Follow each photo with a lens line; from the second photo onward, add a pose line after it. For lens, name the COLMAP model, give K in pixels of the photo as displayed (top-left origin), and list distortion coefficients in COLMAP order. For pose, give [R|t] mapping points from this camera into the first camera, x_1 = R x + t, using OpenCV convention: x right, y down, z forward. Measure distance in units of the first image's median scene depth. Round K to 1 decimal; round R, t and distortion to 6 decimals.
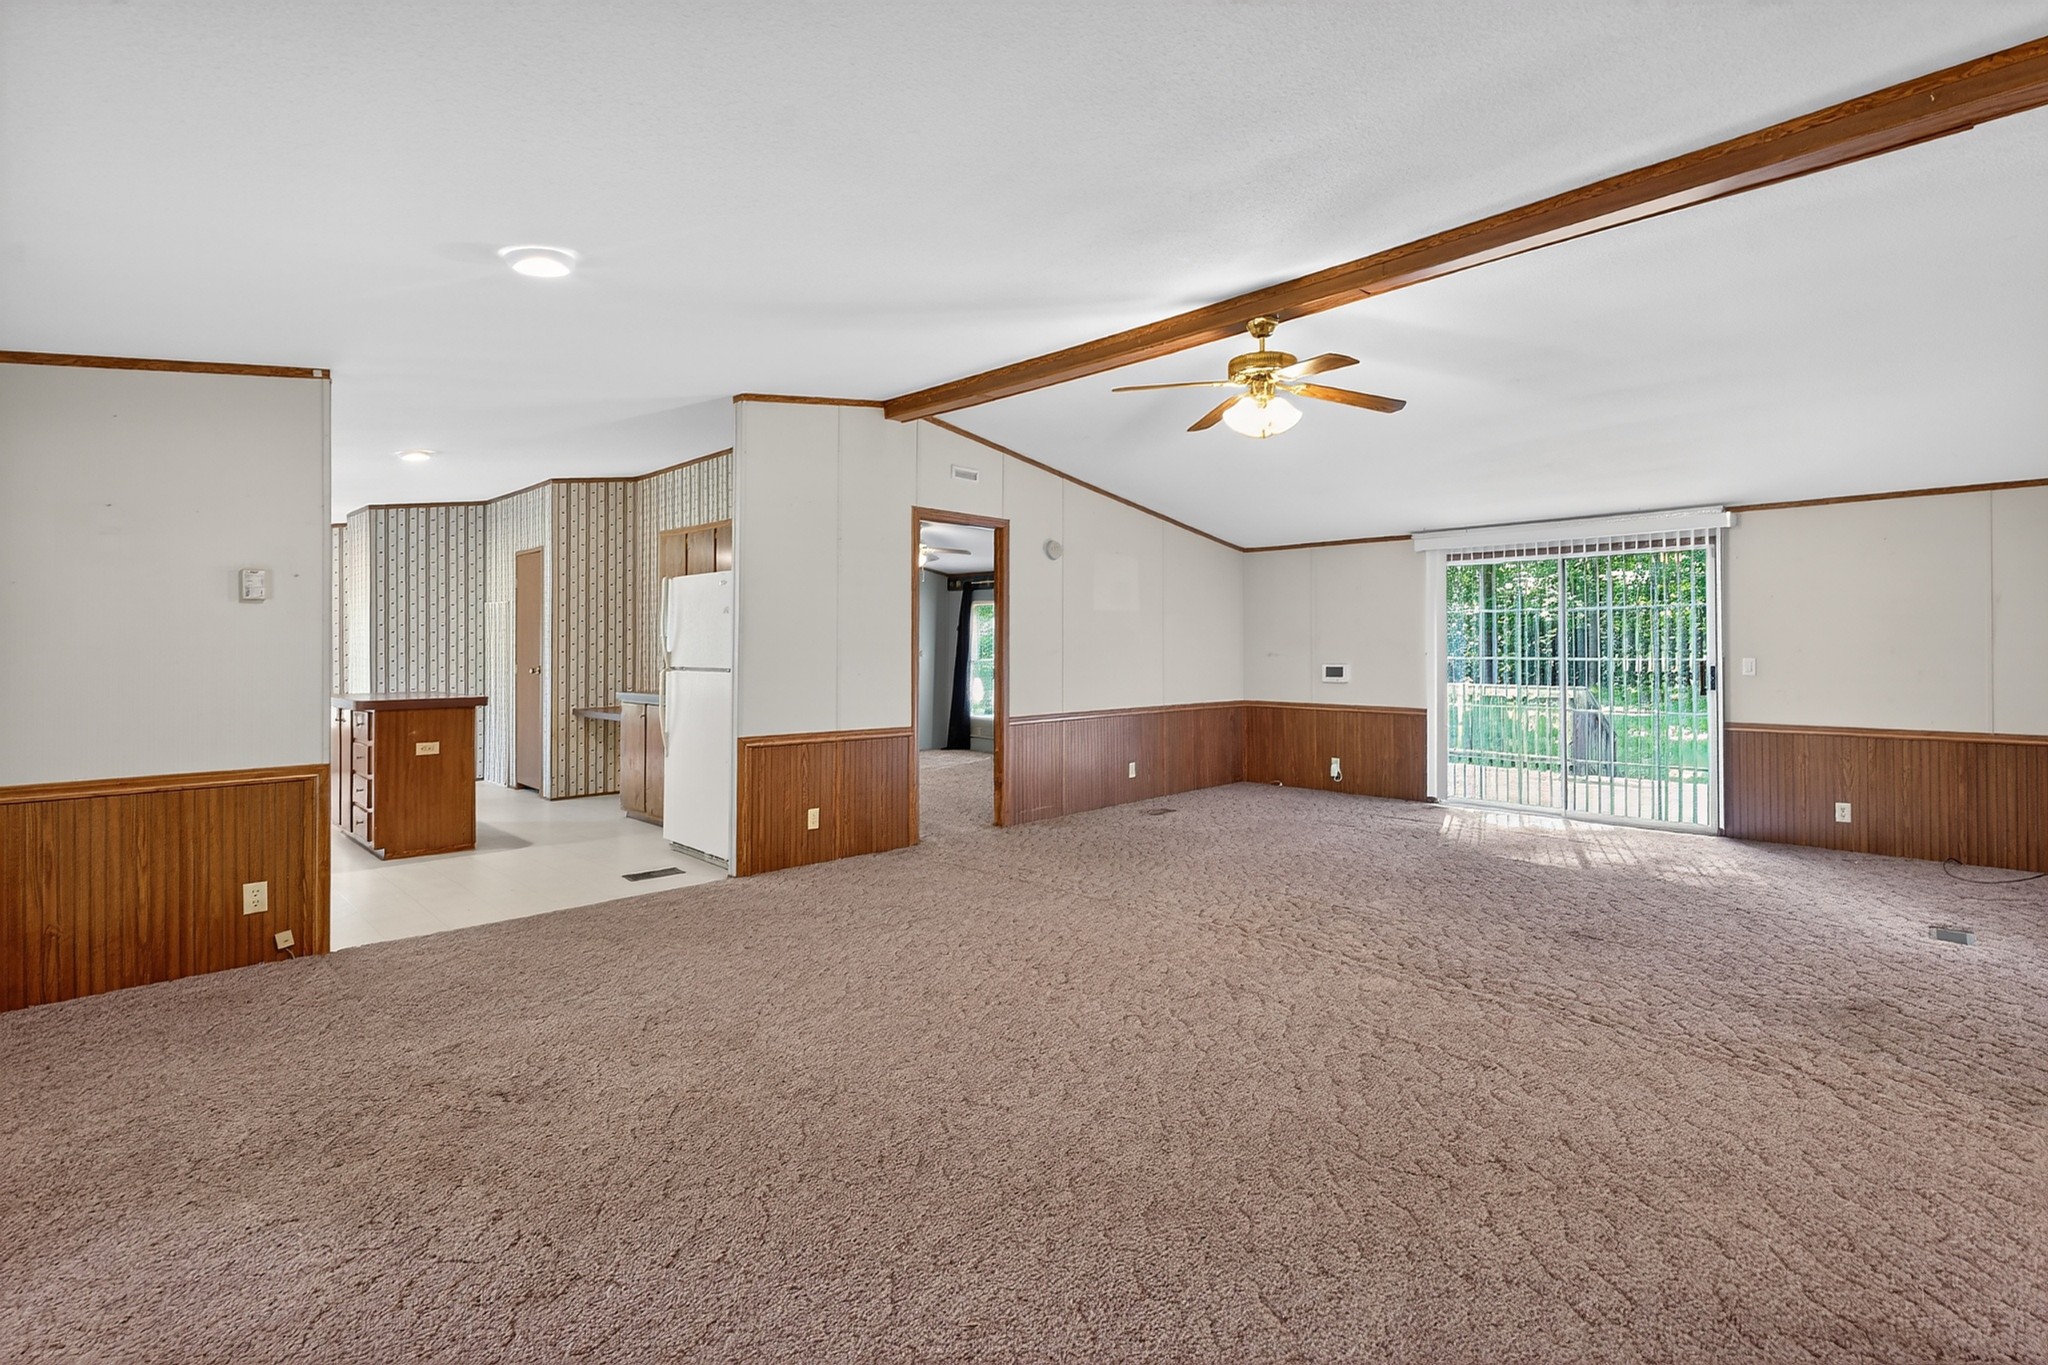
lens RADIAL K [[921.6, 0, 1011.3], [0, 921.6, 677.2], [0, 0, 1]] dist [0.000842, -0.000494]
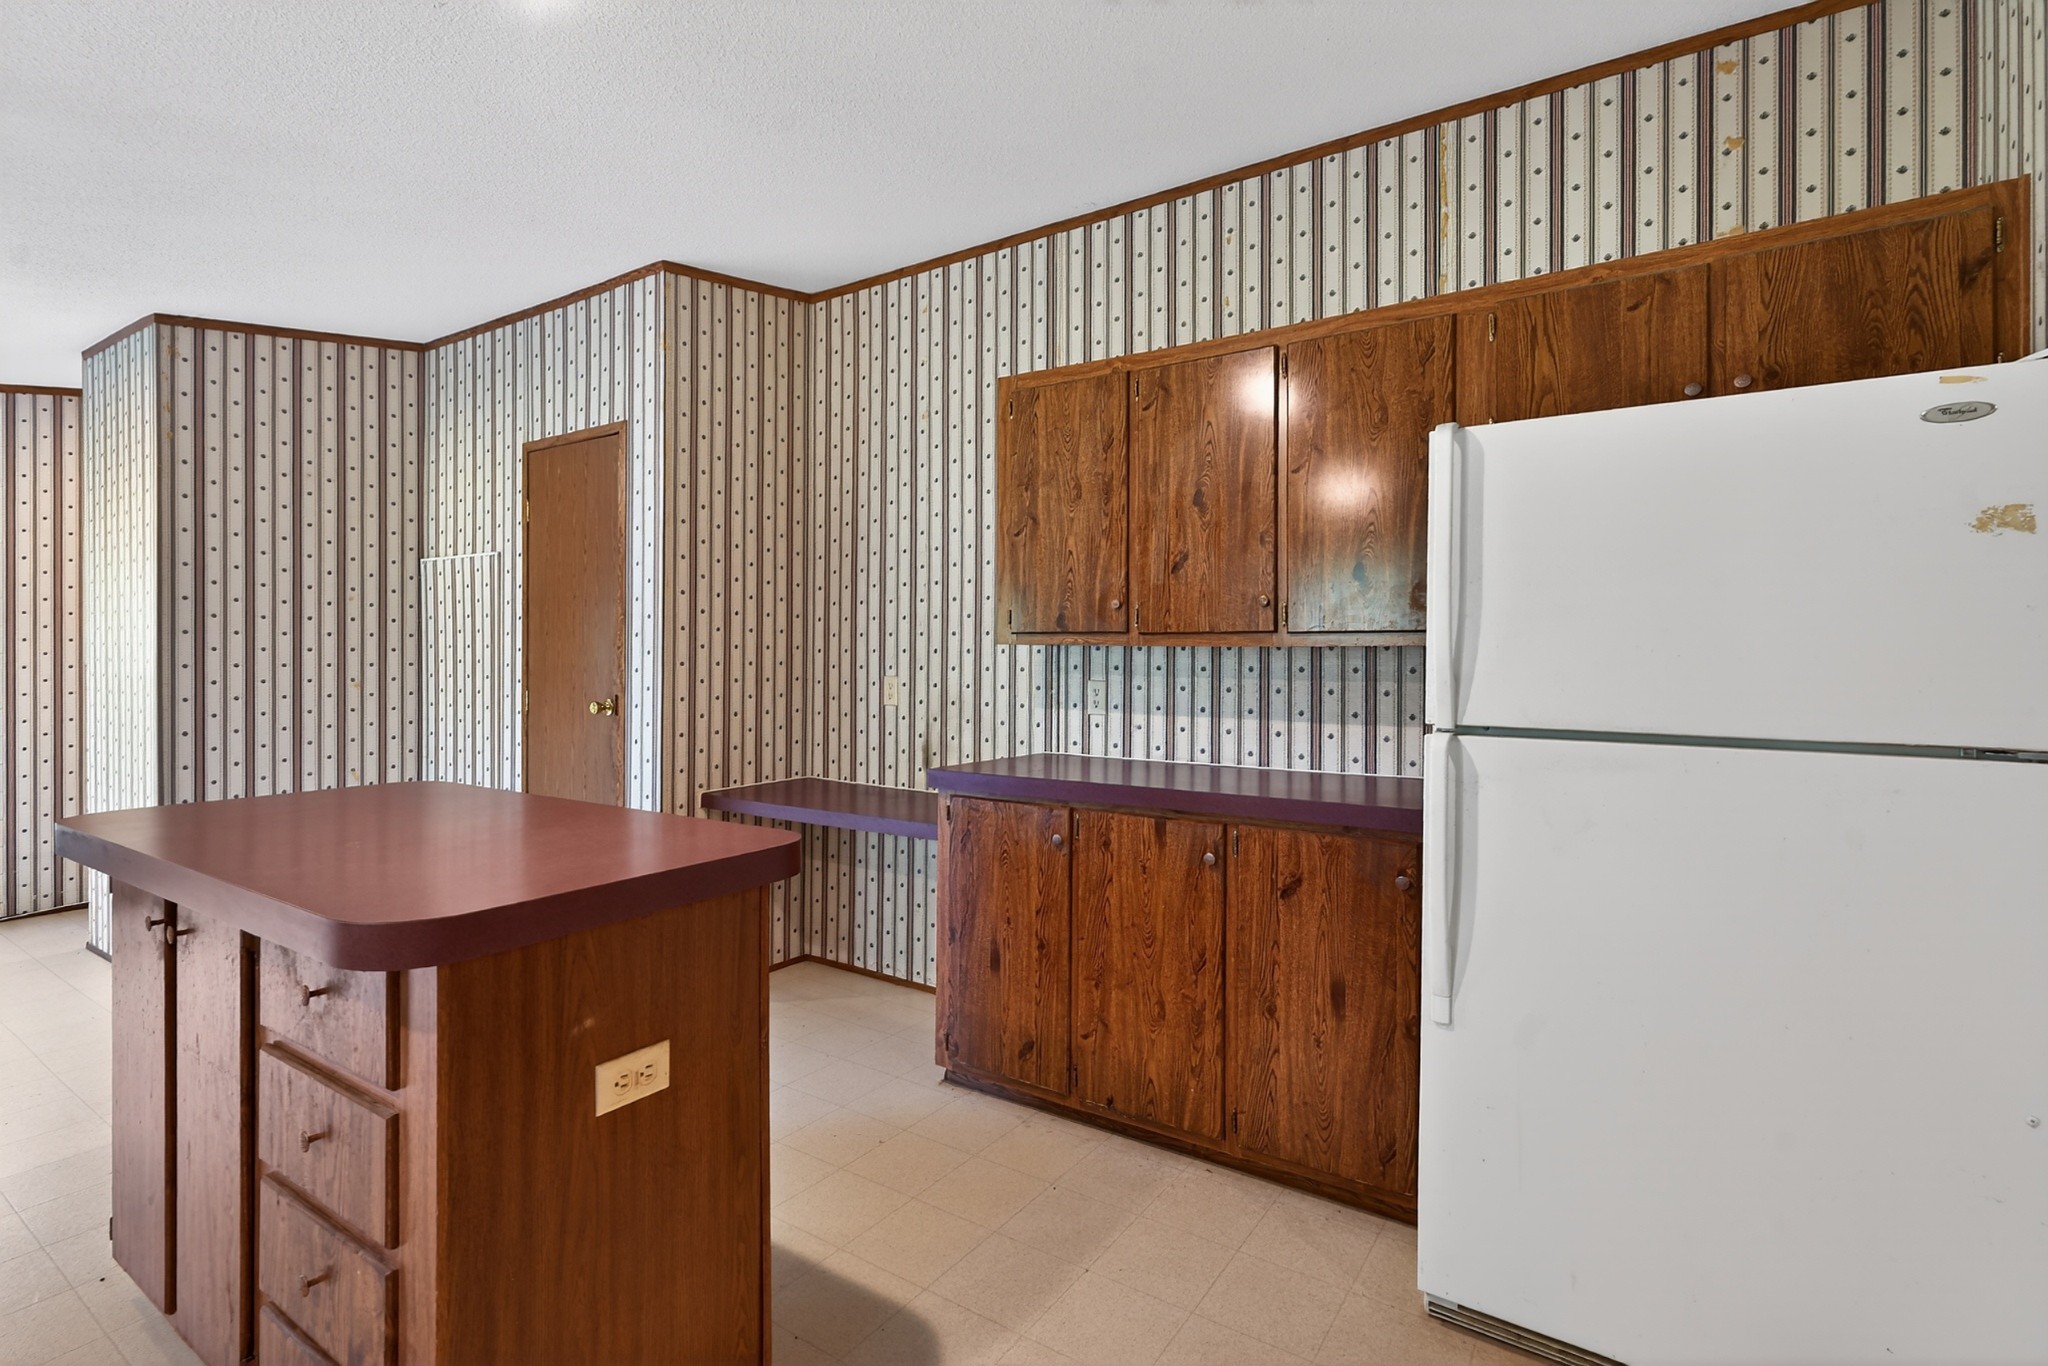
lens RADIAL K [[965.6, 0, 1035.2], [0, 965.6, 699.1], [0, 0, 1]] dist [-0.000614, -0.000471]
pose [[0.981963, 0.003200, 0.189046, -0.381251], [-0.005690, 0.999904, 0.012628, -0.016914], [-0.188987, -0.013476, 0.981887, 0.483907]]
